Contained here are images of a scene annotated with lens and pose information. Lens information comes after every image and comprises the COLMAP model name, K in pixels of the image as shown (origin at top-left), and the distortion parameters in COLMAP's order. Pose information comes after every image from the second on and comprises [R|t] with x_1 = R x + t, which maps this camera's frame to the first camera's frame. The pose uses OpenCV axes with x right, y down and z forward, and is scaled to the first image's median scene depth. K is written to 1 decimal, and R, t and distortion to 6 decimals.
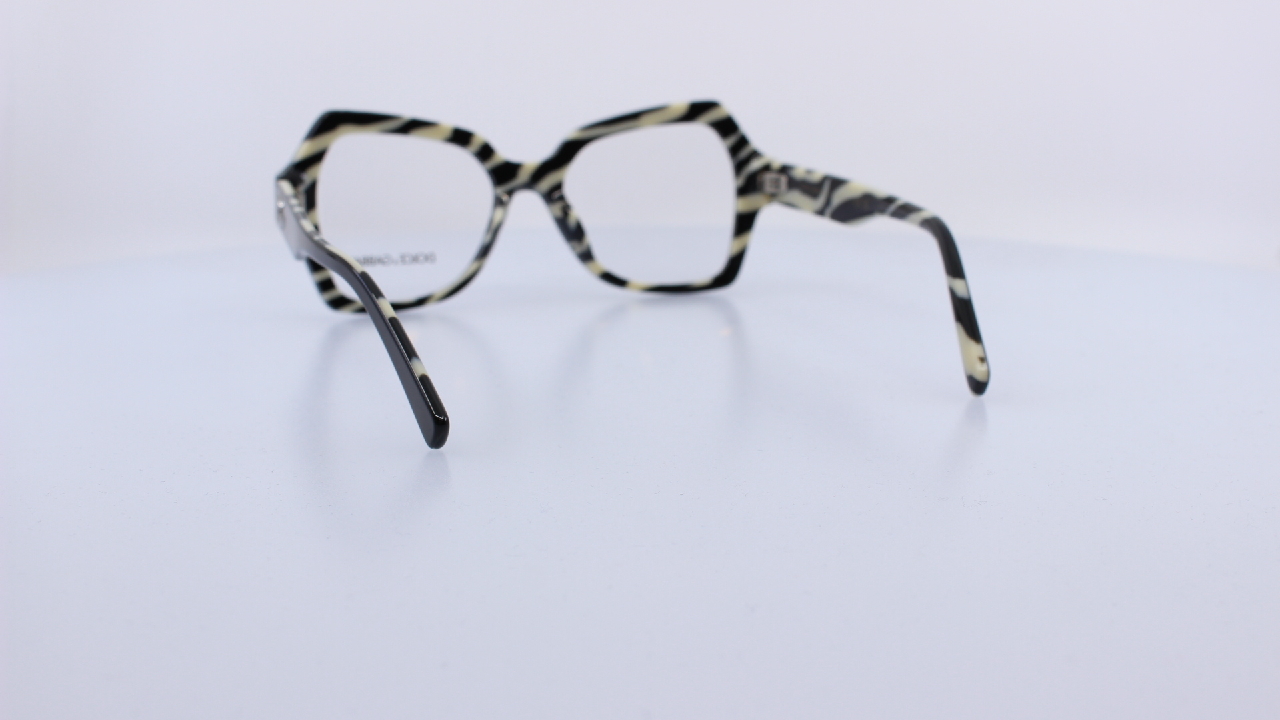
lens RADIAL K [[1678.8, 0, 640.0], [0, 1678.8, 360.0], [0, 0, 1]] dist [-0.026421, 0.006532]
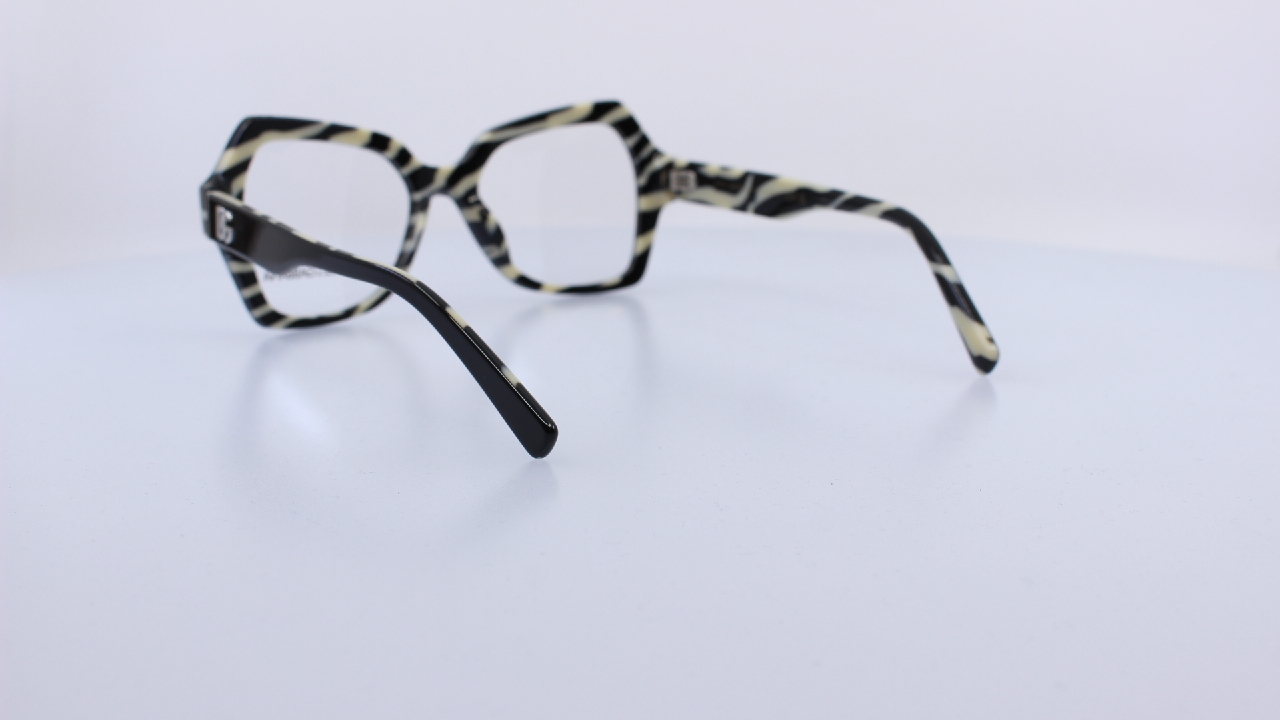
lens RADIAL K [[1678.8, 0, 640.0], [0, 1678.8, 360.0], [0, 0, 1]] dist [-0.026421, 0.006532]
pose [[0.963616, -0.055101, 0.261551, -0.218262], [0.055619, 0.998437, 0.005429, -0.004294], [-0.261441, 0.009316, 0.965174, 0.028467]]
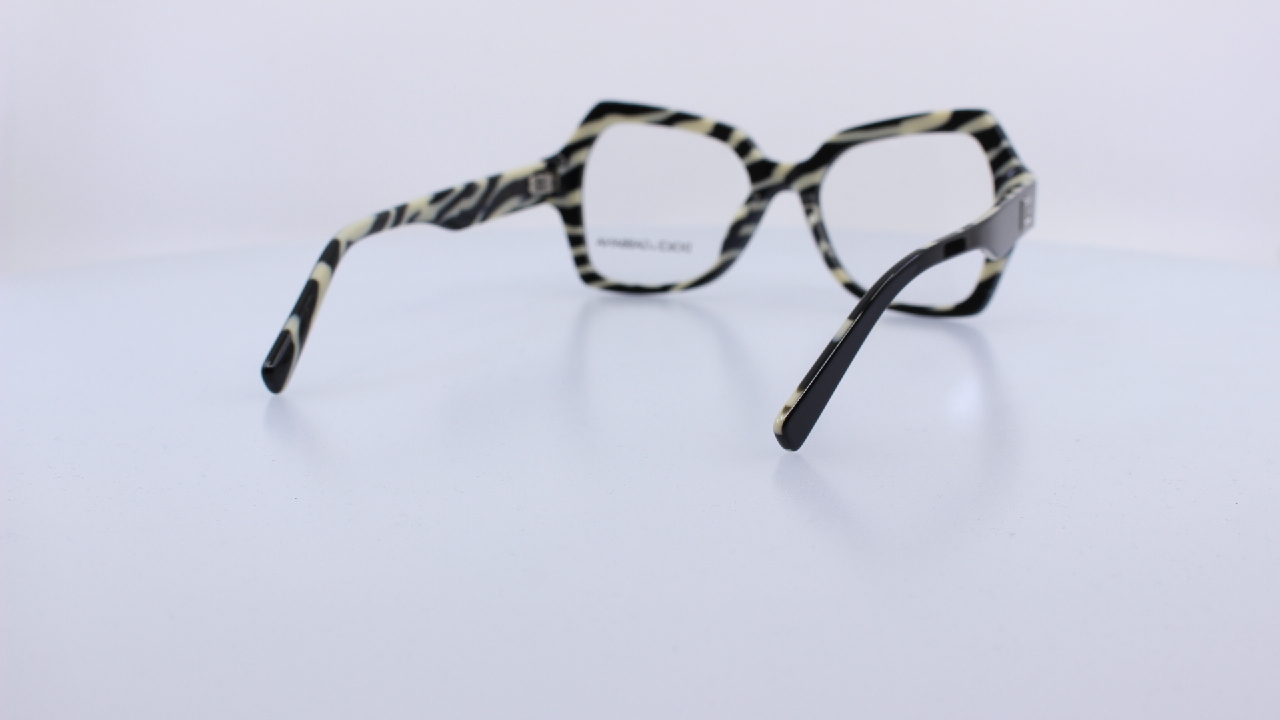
lens RADIAL K [[1678.8, 0, 640.0], [0, 1678.8, 360.0], [0, 0, 1]] dist [-0.026421, 0.006532]
pose [[0.718019, 0.148122, -0.680079, 0.559818], [-0.143909, 0.987573, 0.063158, -0.053069], [0.680983, 0.052521, 0.730413, 0.228956]]
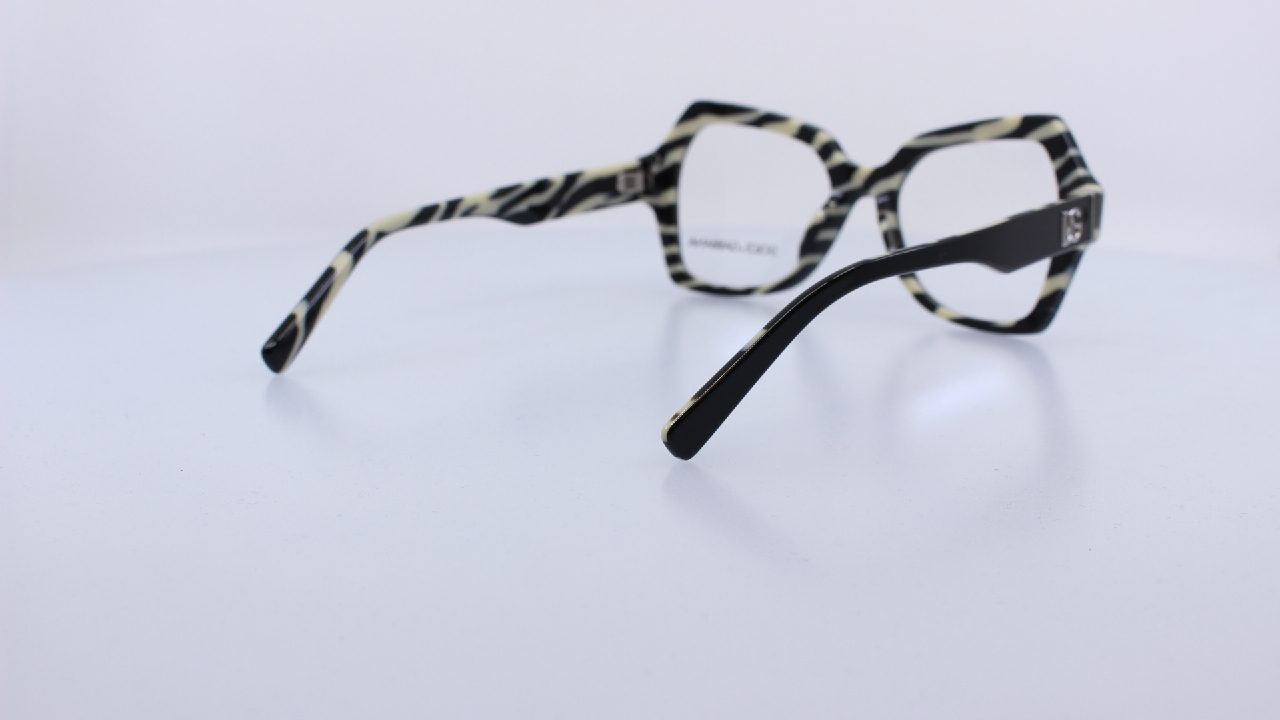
lens RADIAL K [[1678.8, 0, 640.0], [0, 1678.8, 360.0], [0, 0, 1]] dist [-0.026421, 0.006532]
pose [[0.515435, 0.182507, -0.837268, 0.688585], [-0.174878, 0.978898, 0.105722, -0.088489], [0.838894, 0.091927, 0.536475, 0.390292]]
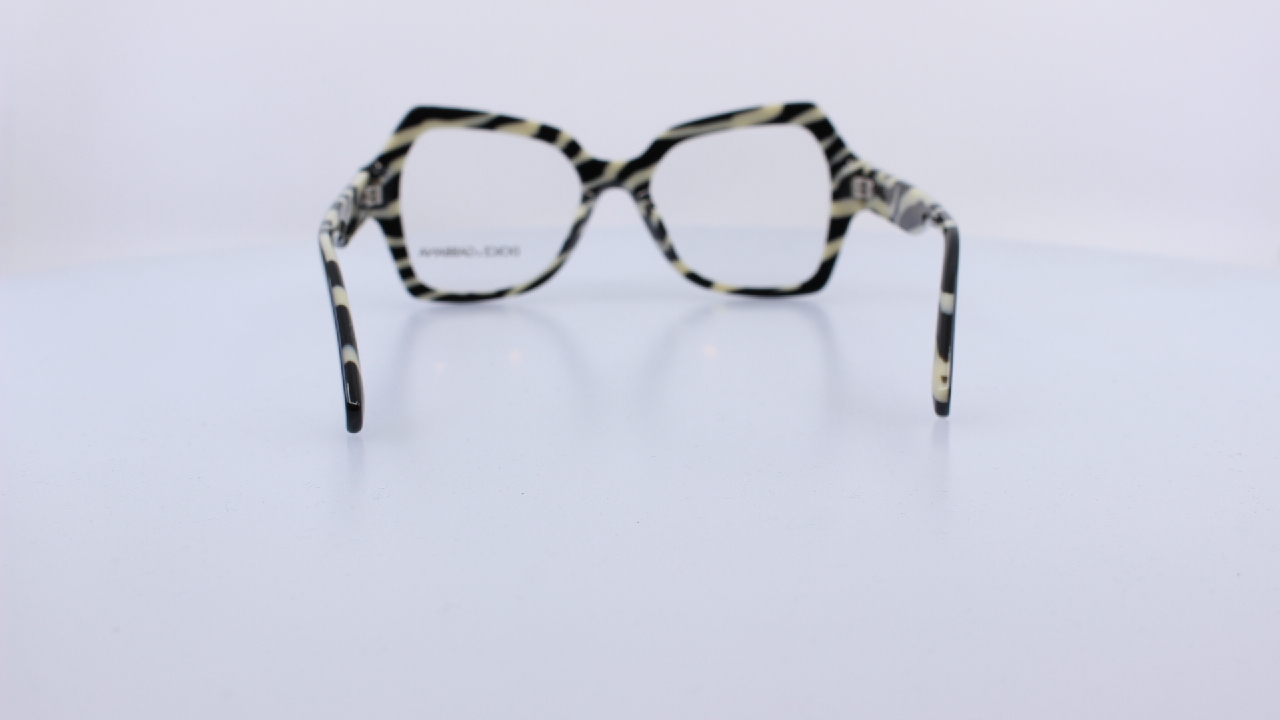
lens RADIAL K [[1678.8, 0, 640.0], [0, 1678.8, 360.0], [0, 0, 1]] dist [-0.026421, 0.006532]
pose [[0.963492, 0.055312, -0.261961, 0.218159], [-0.055154, 0.998446, 0.007960, -0.006968], [0.261994, 0.006779, 0.965046, 0.032641]]
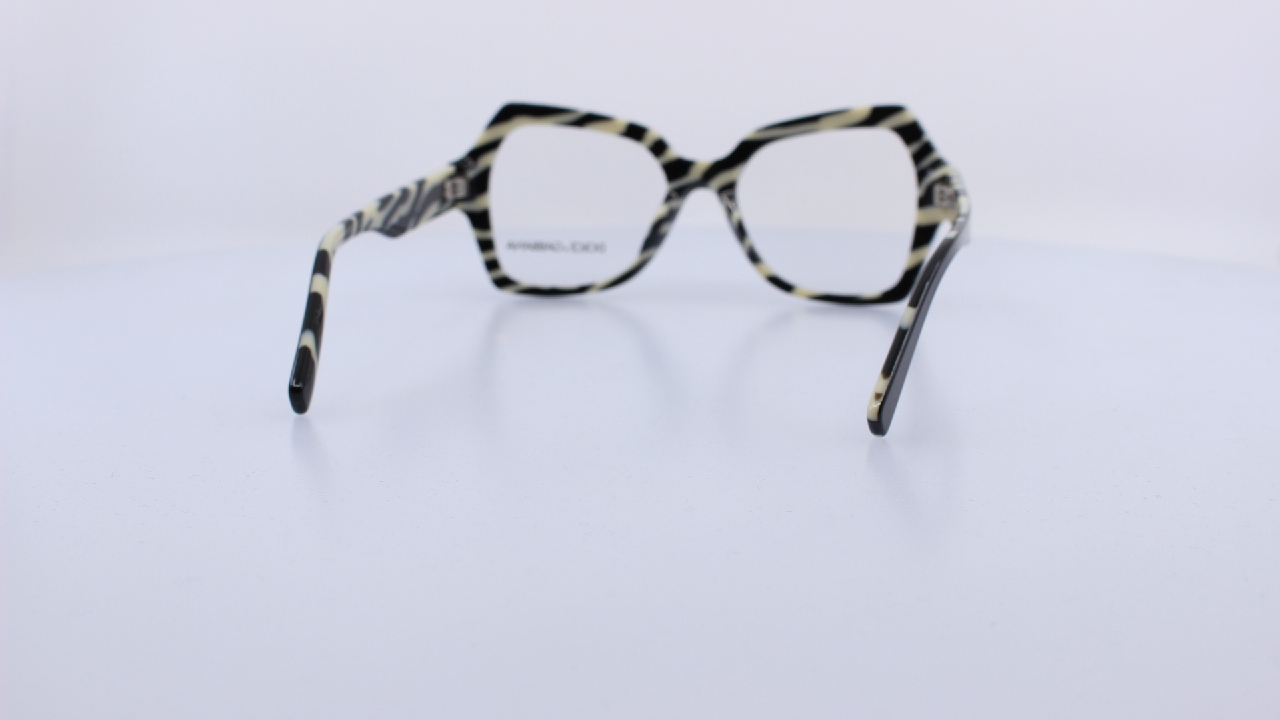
lens RADIAL K [[1678.8, 0, 640.0], [0, 1678.8, 360.0], [0, 0, 1]] dist [-0.026421, 0.006532]
pose [[0.870394, 0.104568, -0.481123, 0.396074], [-0.102769, 0.994247, 0.030174, -0.025646], [0.481511, 0.023182, 0.876134, 0.107585]]
